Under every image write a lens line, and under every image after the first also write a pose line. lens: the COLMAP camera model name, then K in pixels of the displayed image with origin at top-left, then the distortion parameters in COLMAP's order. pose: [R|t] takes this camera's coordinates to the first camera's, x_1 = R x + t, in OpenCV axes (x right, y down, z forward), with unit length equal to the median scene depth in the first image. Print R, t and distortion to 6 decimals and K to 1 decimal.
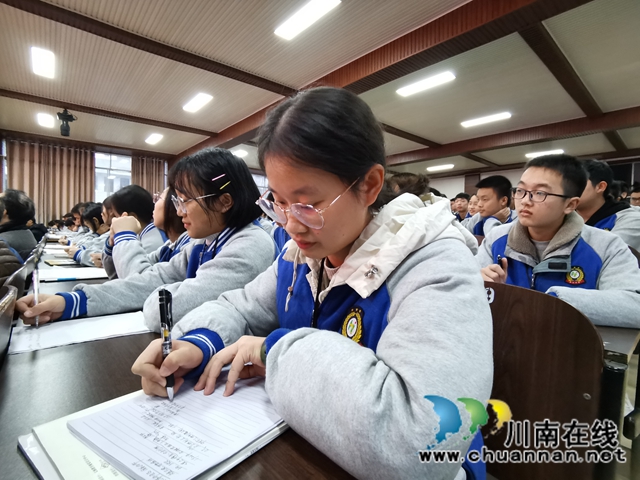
lens RADIAL K [[324.8, 0, 323.1], [0, 324.8, 238.3], [0, 0, 1]] dist [-0.037425, 0.000921]
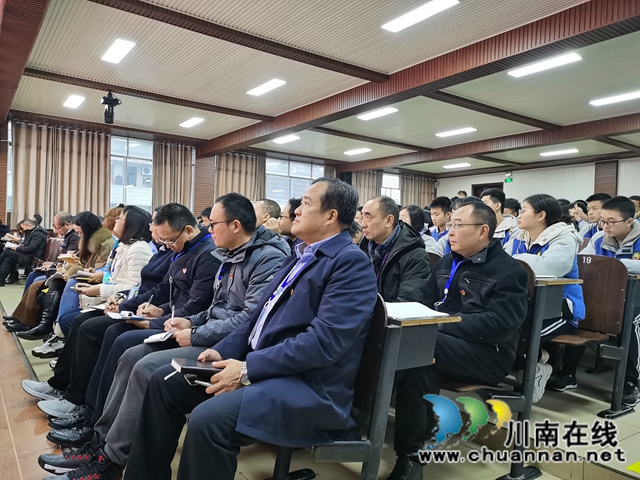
lens RADIAL K [[497.0, 0, 316.6], [0, 497.0, 242.8], [0, 0, 1]] dist [0.037096, -0.009738]
pose [[0.995000, 0.016562, -0.098497, -0.086562], [-0.018529, 0.999646, -0.019089, 0.013273], [0.098146, 0.020819, 0.994954, -0.229771]]
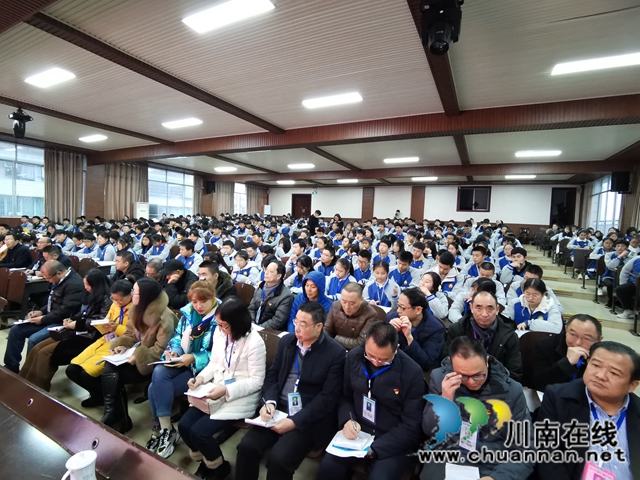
lens RADIAL K [[324.8, 0, 323.1], [0, 324.8, 238.3], [0, 0, 1]] dist [-0.037425, 0.000921]
pose [[0.923387, 0.002790, 0.383861, -0.271307], [-0.016795, 0.999310, 0.033137, -0.061659], [-0.383503, -0.037045, 0.922796, -0.133714]]
